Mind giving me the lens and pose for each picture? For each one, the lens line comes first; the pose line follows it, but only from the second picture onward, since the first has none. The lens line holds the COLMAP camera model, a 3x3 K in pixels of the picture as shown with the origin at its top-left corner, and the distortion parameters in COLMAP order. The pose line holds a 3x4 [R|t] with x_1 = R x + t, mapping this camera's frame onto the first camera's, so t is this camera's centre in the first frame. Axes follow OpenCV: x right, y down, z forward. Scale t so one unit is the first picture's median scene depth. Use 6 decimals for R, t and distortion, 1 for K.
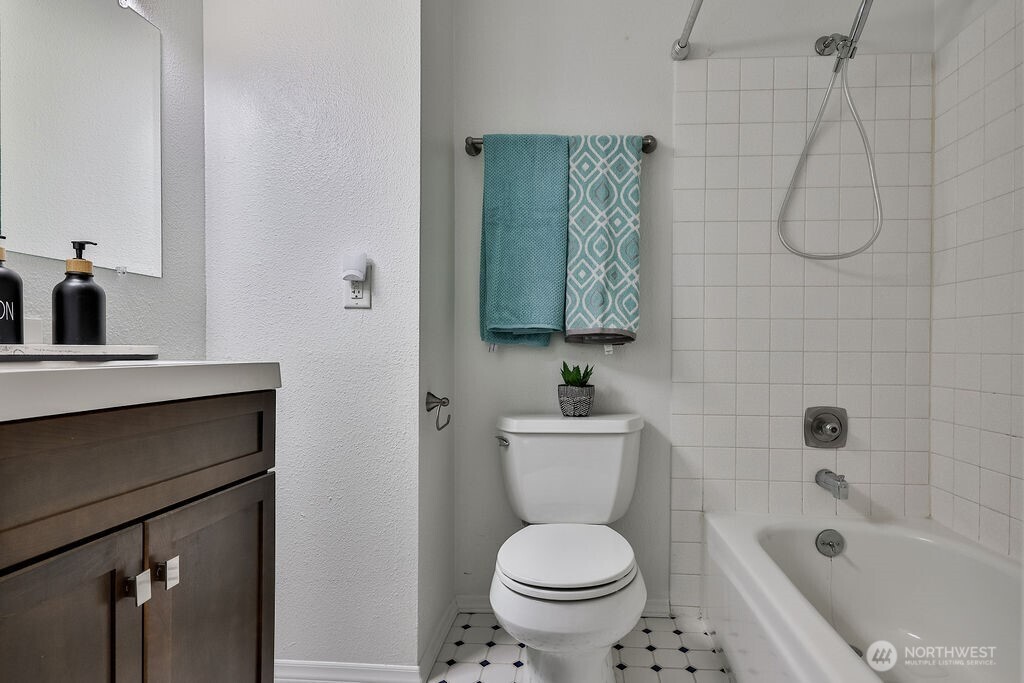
lens RADIAL K [[456.8, 0, 514.9], [0, 456.8, 336.7], [0, 0, 1]] dist [0.004815, -0.002332]
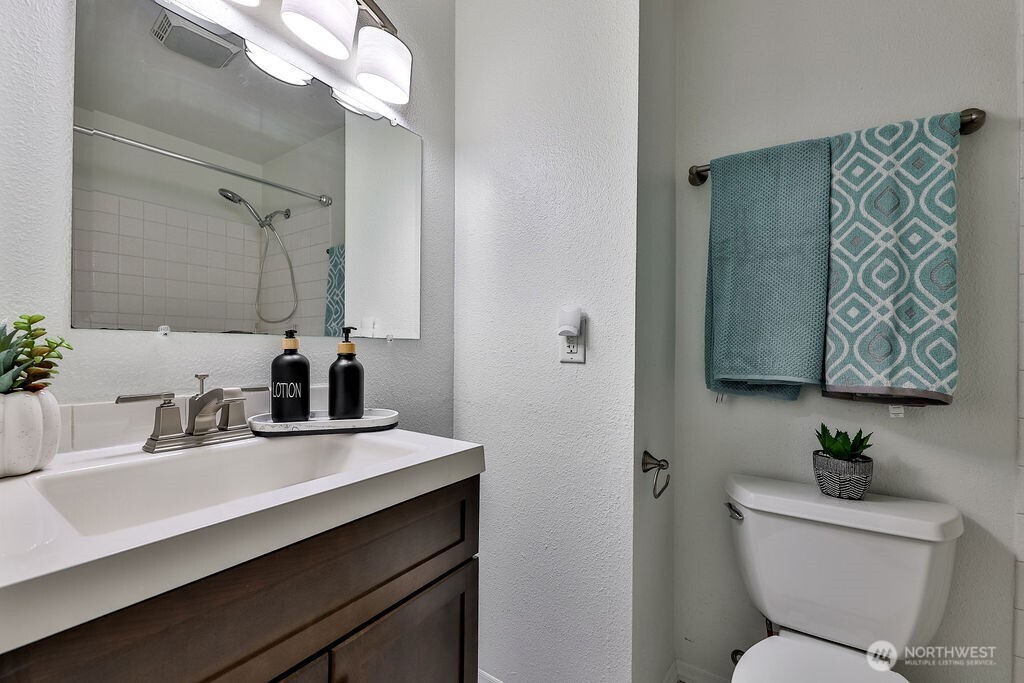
lens RADIAL K [[395.6, 0, 518.1], [0, 395.6, 349.7], [0, 0, 1]] dist [0.000988, -0.003144]
pose [[0.872891, 0.004037, -0.487899, -0.019796], [-0.004015, 0.999991, 0.001091, -0.073890], [0.487899, 0.001006, 0.872899, 0.148102]]
